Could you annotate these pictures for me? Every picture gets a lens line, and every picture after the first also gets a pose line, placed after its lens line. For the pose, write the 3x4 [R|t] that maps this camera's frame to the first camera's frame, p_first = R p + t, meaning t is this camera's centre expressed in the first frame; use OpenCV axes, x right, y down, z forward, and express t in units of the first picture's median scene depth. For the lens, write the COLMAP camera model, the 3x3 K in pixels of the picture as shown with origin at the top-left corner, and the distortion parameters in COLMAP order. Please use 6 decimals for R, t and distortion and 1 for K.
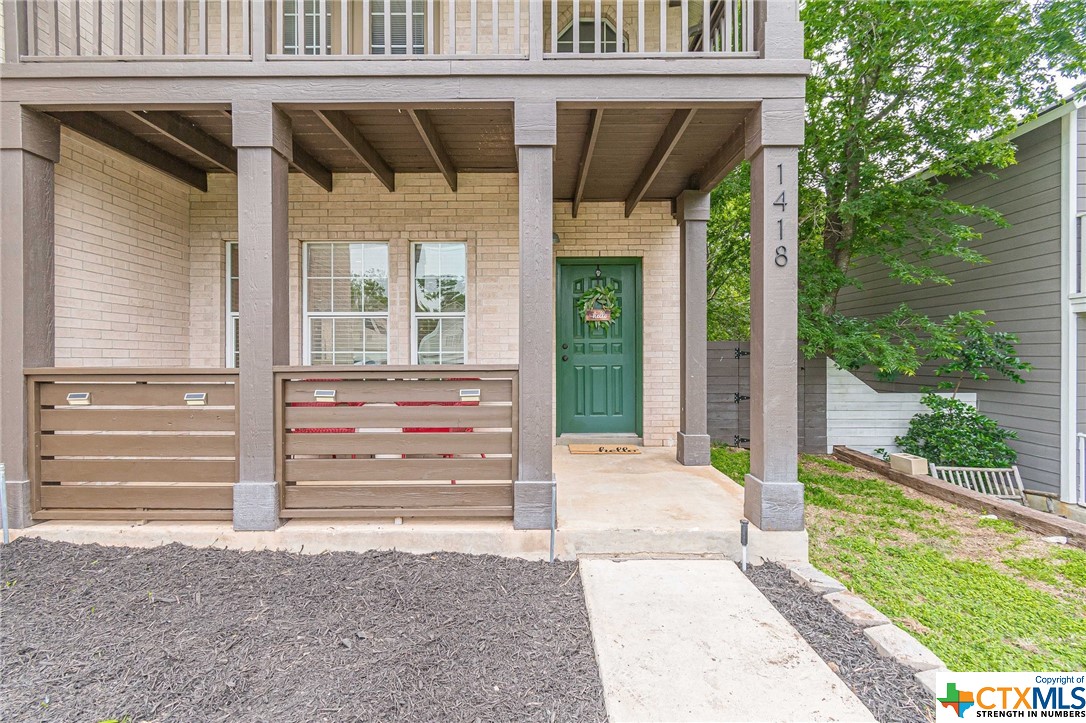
lens RADIAL K [[478.9, 0, 540.5], [0, 478.9, 358.2], [0, 0, 1]] dist [0.001667, -0.000686]
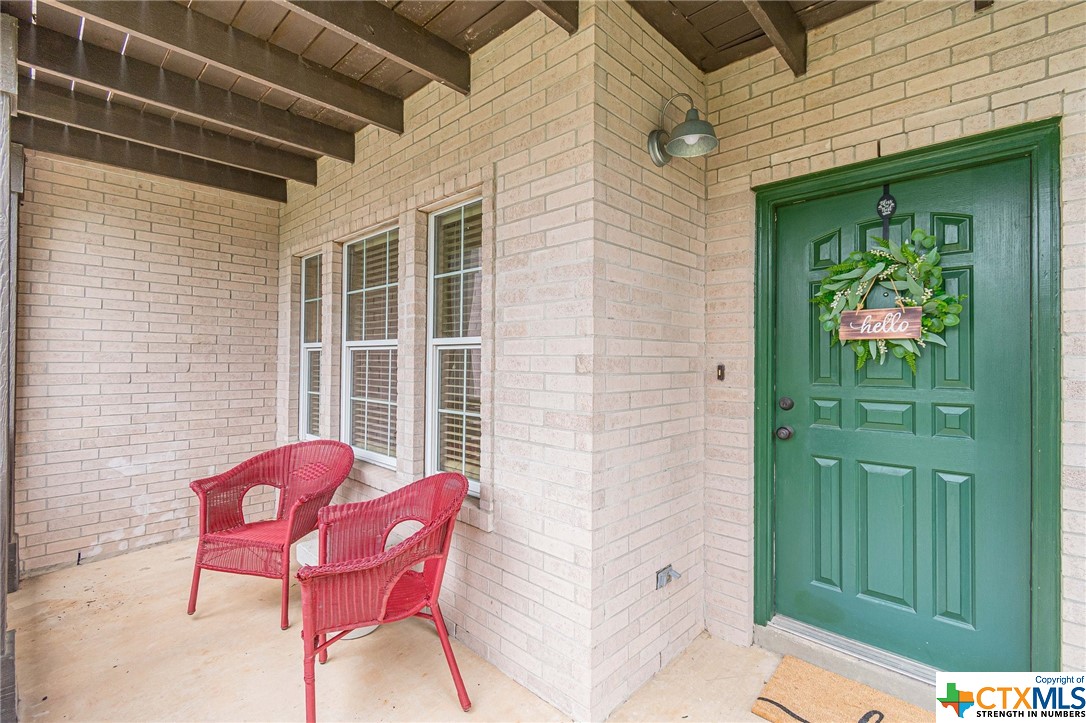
lens RADIAL K [[478.9, 0, 546.3], [0, 478.9, 356.5], [0, 0, 1]] dist [0.001667, -0.000686]
pose [[0.738030, 0.002502, -0.674763, 0.215699], [-0.010305, 0.999918, -0.007565, -0.073431], [0.674689, 0.012537, 0.737996, 0.691866]]
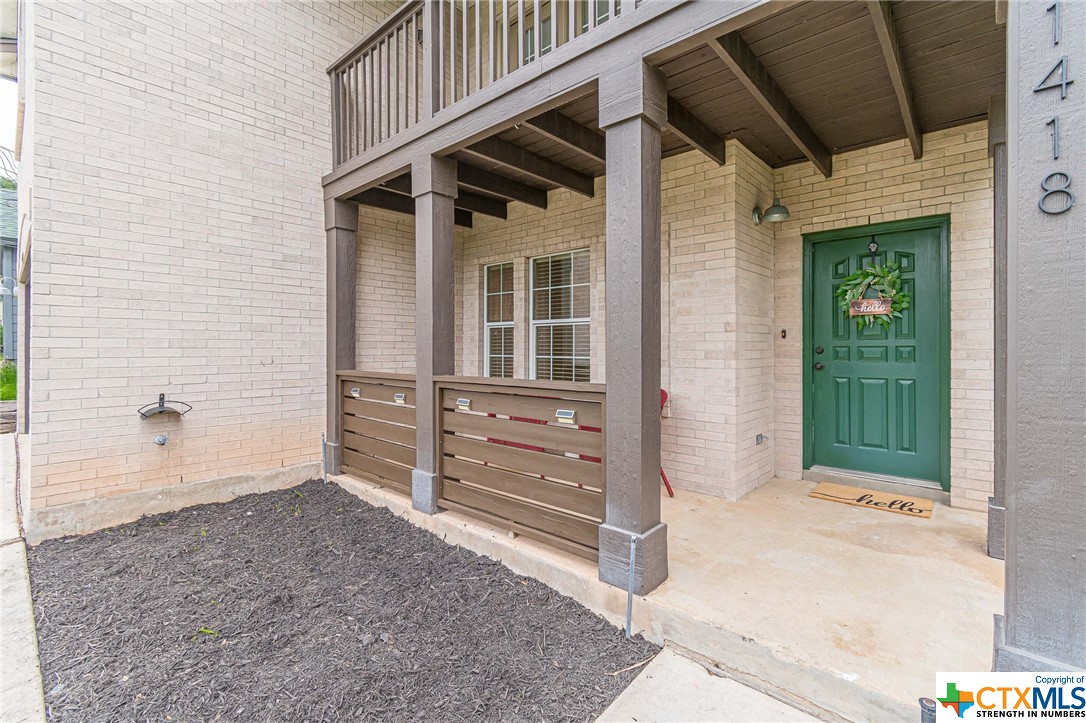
lens RADIAL K [[478.9, 0, 544.5], [0, 478.9, 346.7], [0, 0, 1]] dist [0.001667, -0.000686]
pose [[0.753043, 0.001184, -0.657970, 0.271775], [-0.002980, 0.999994, -0.001611, -0.034782], [0.657964, 0.003174, 0.753042, 0.185256]]
